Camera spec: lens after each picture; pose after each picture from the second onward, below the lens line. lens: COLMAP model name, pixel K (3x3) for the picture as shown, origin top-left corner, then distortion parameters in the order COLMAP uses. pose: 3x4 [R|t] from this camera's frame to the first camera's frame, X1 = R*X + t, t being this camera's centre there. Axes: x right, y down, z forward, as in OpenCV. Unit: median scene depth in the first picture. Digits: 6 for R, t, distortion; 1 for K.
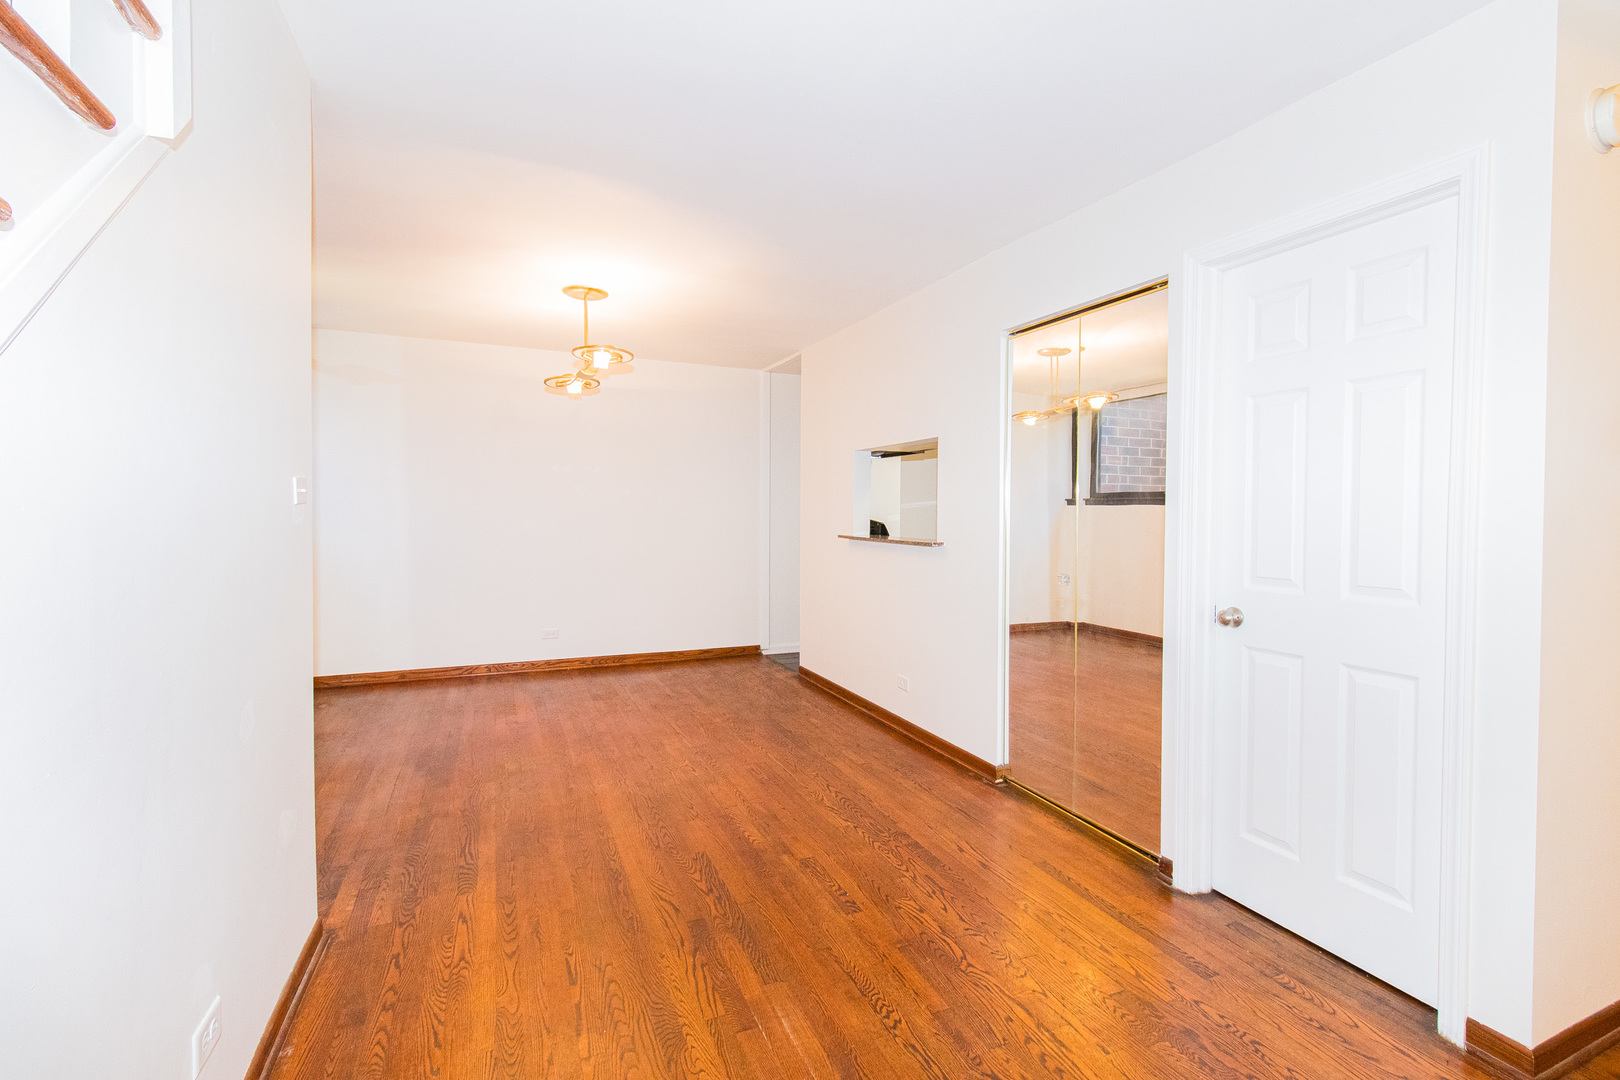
lens RADIAL K [[750.4, 0, 839.2], [0, 750.4, 525.2], [0, 0, 1]] dist [0.002483, 0.000138]
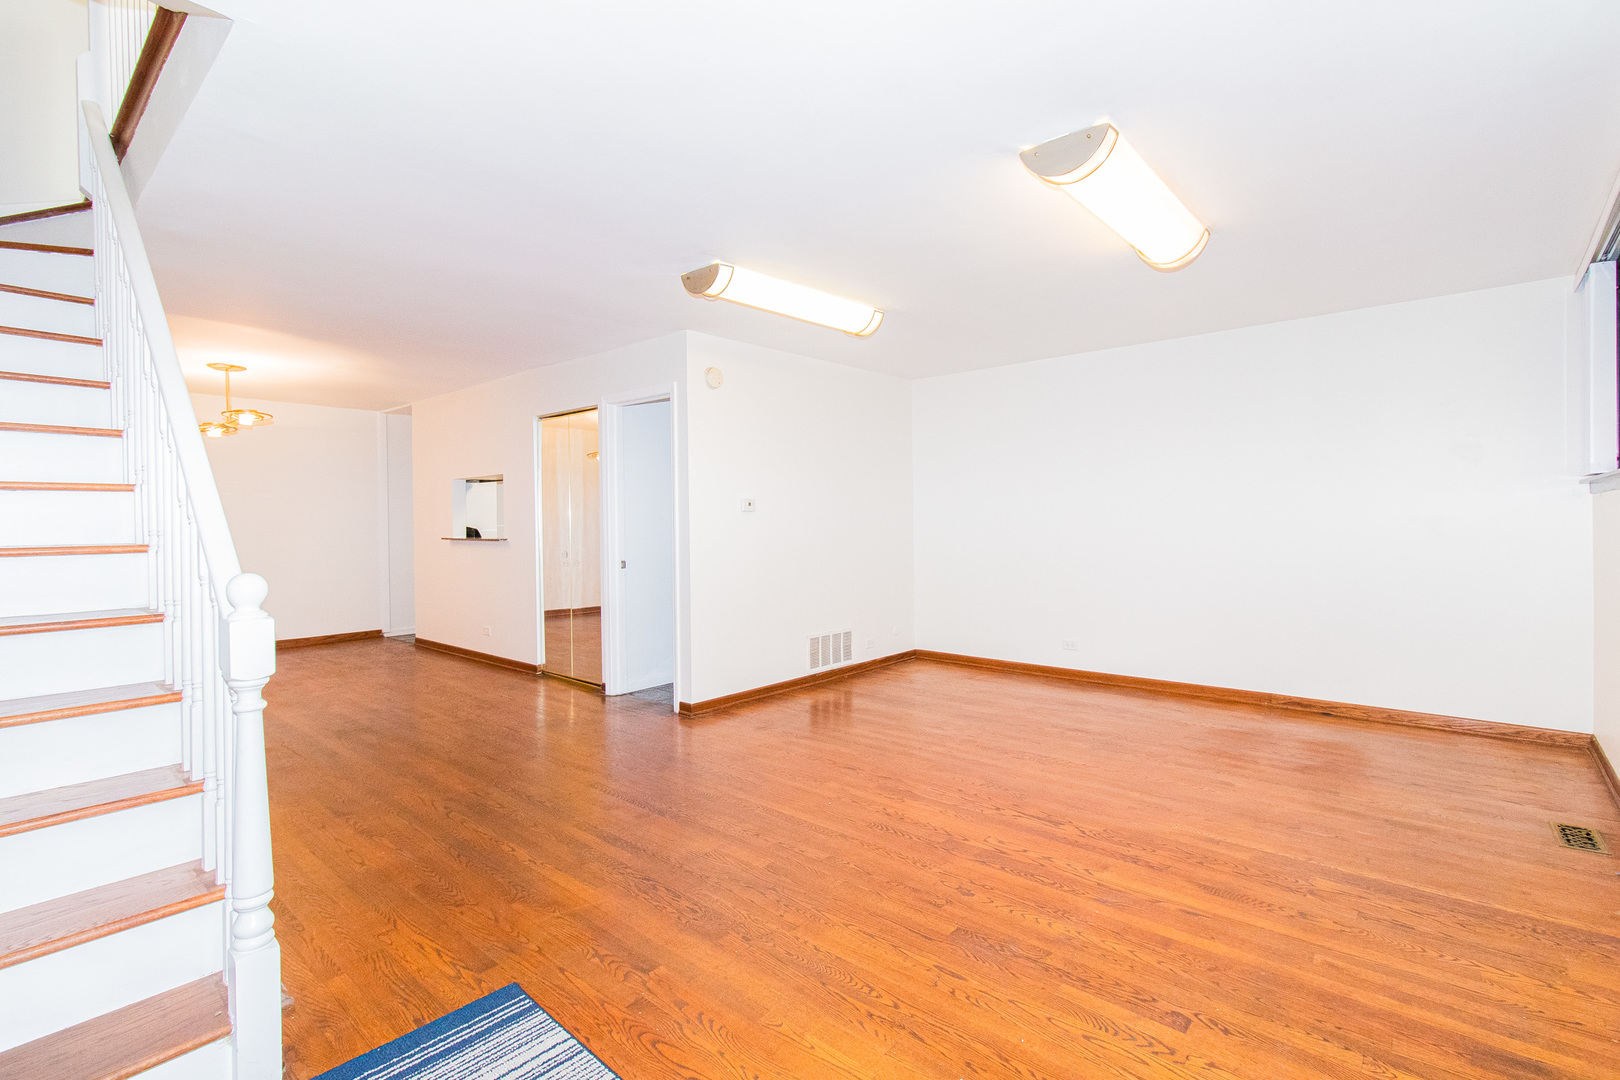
lens RADIAL K [[750.4, 0, 839.2], [0, 750.4, 525.2], [0, 0, 1]] dist [0.002483, 0.000138]
pose [[0.906805, -0.019681, 0.421092, 0.096377], [0.025908, 0.999623, -0.009071, 0.025387], [-0.420754, 0.019135, 0.906973, -0.715942]]
